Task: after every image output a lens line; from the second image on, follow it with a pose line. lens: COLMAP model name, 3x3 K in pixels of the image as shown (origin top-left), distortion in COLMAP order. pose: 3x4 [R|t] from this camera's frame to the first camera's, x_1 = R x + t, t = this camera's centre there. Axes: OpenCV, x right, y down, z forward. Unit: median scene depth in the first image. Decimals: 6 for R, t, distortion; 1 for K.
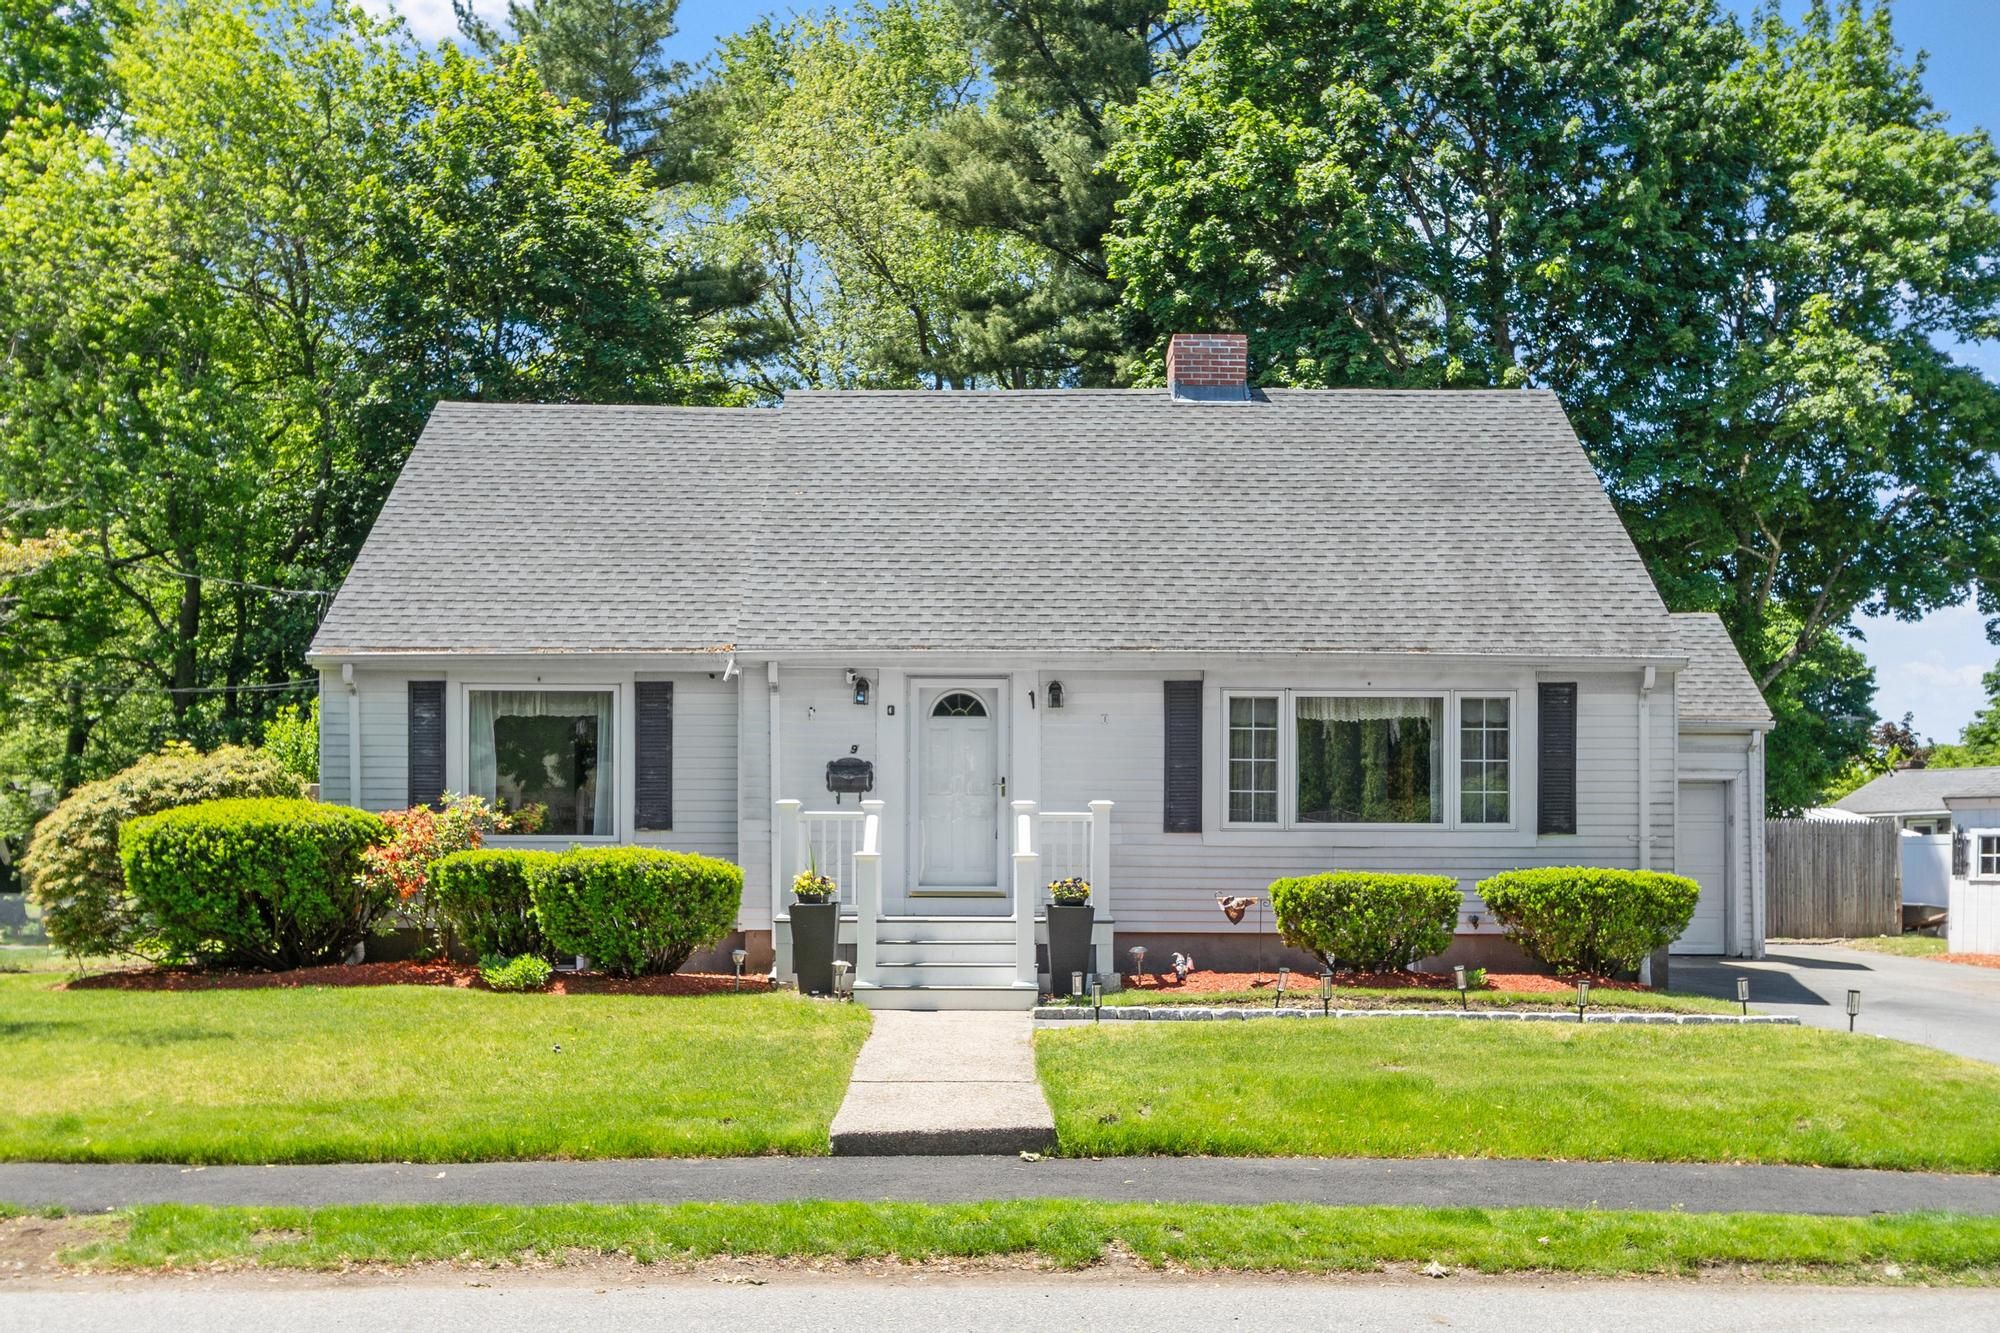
lens RADIAL K [[1846.2, 0, 995.4], [0, 1846.2, 852.5], [0, 0, 1]] dist [-0.000747, 0.002688]
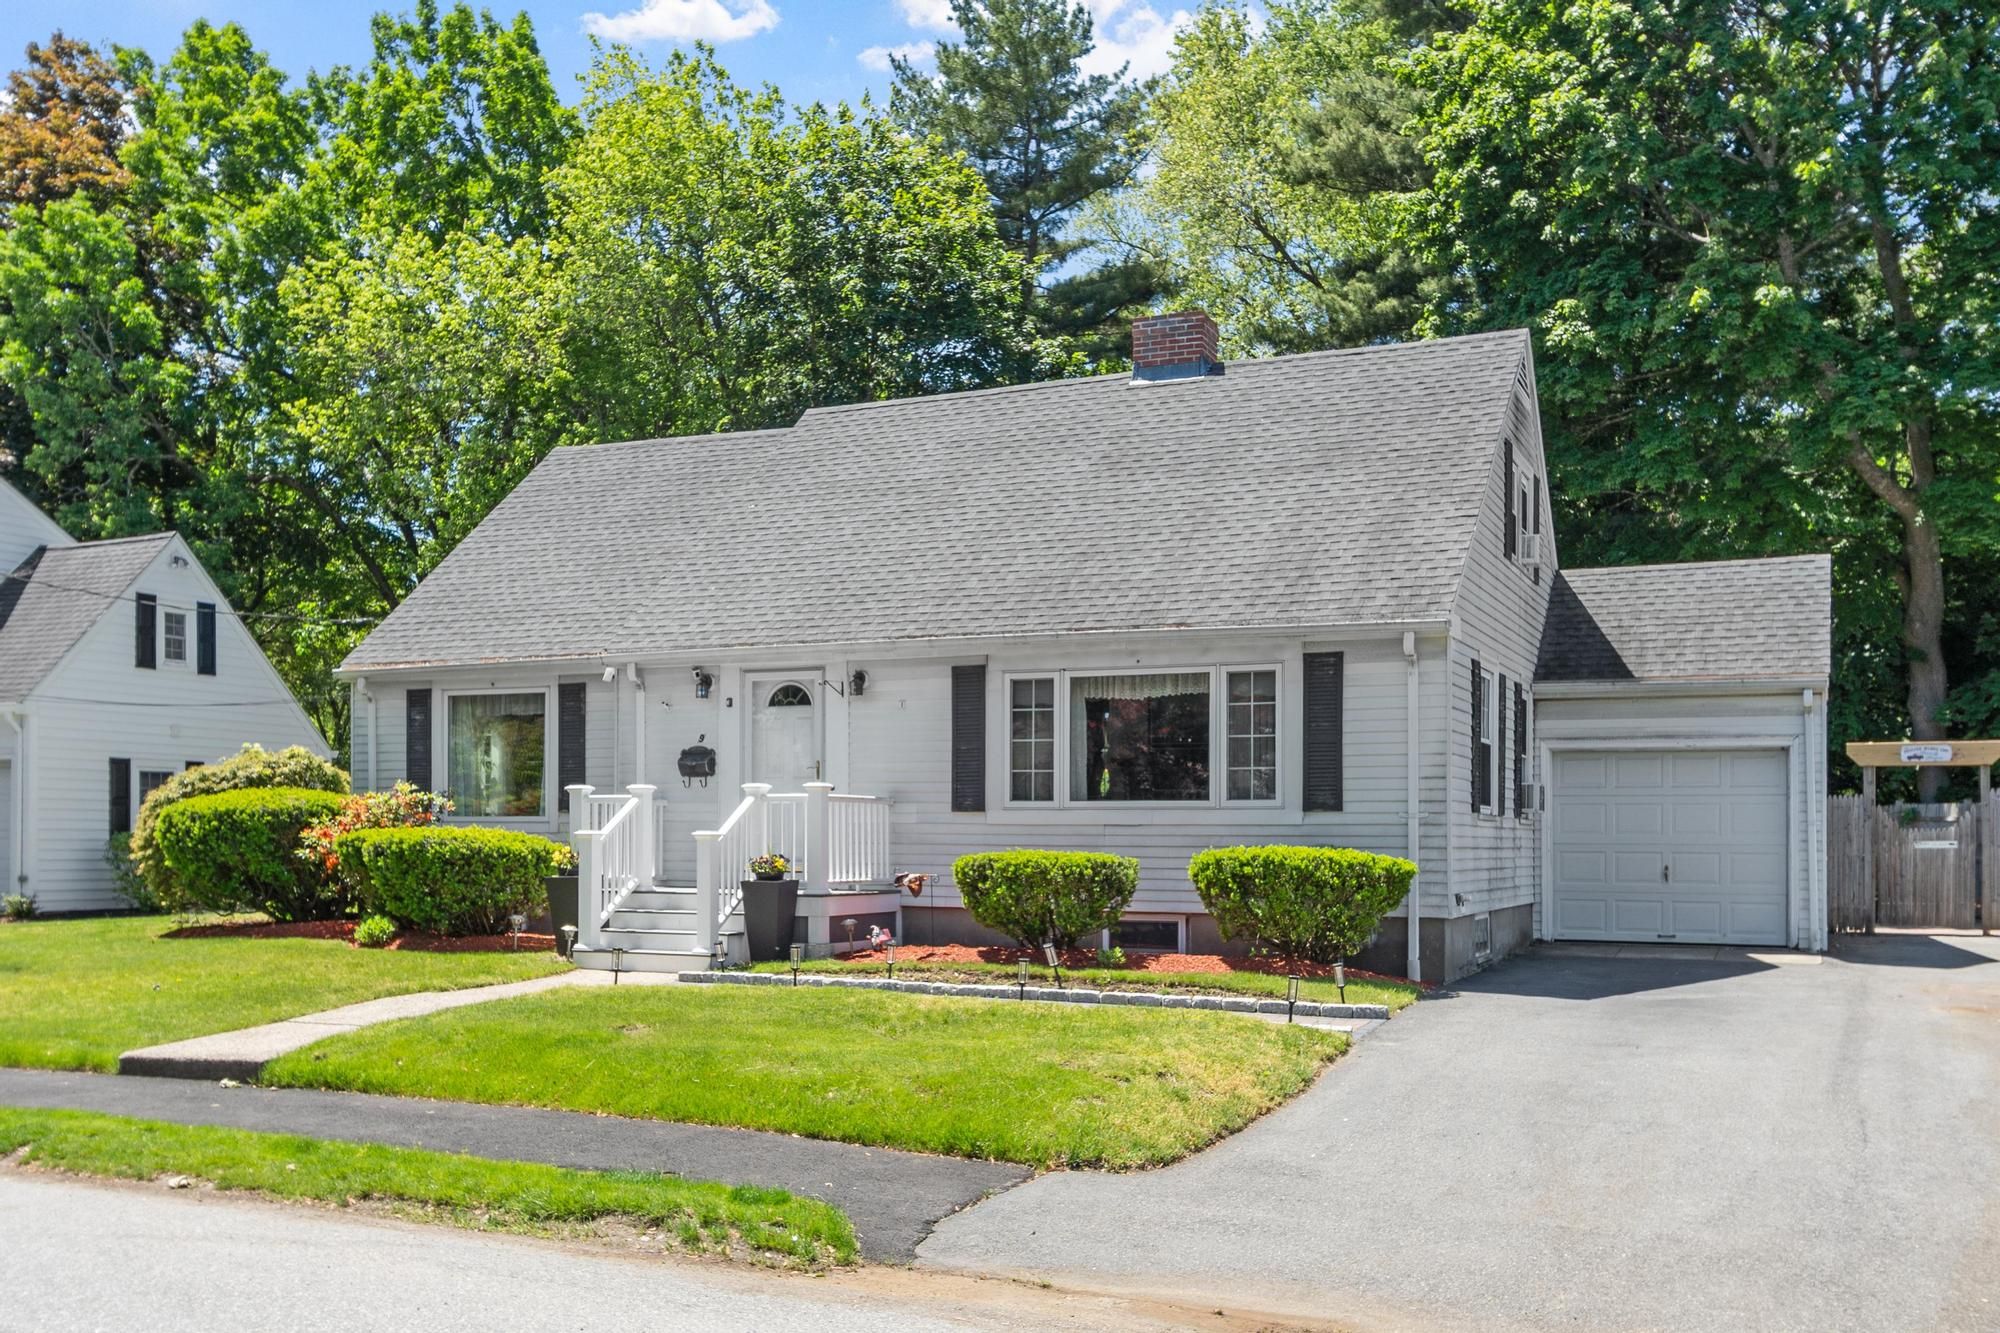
lens RADIAL K [[1848.9, 0, 990.4], [0, 1848.9, 817.0], [0, 0, 1]] dist [0.012710, -0.002014]
pose [[0.907624, -0.003823, -0.419768, 0.549048], [0.000711, 0.999971, -0.007571, 0.000108], [0.419784, 0.006574, 0.907600, 0.060574]]
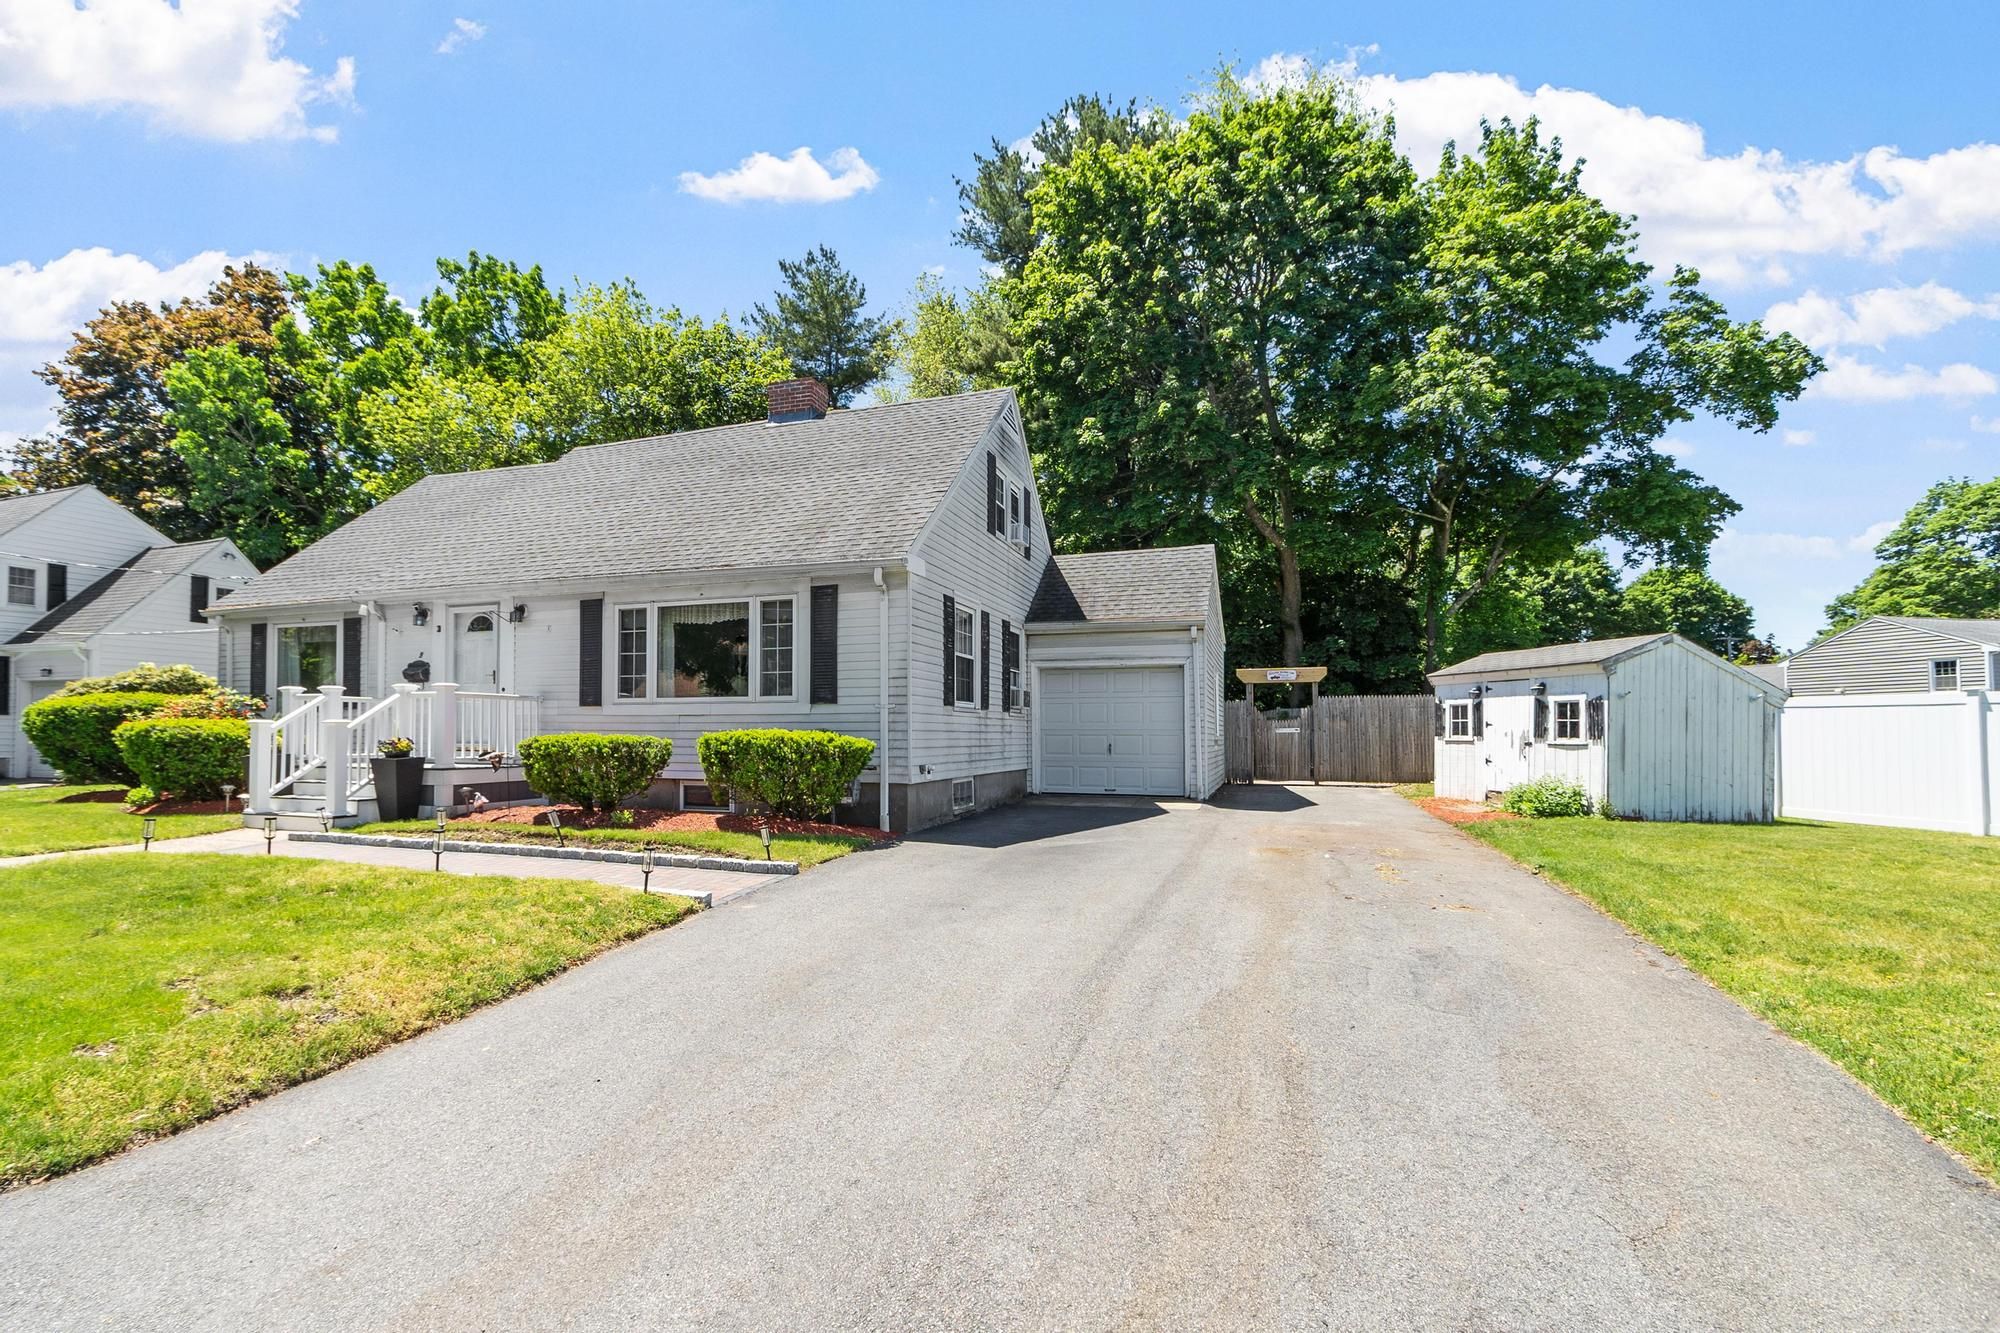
lens RADIAL K [[874.3, 0, 970.8], [0, 874.3, 708.1], [0, 0, 1]] dist [0.003844, 0.000071]
pose [[0.941612, -0.011416, -0.336506, 0.603228], [0.003530, 0.999705, -0.024038, 0.008026], [0.336681, 0.021447, 0.941374, 0.464274]]
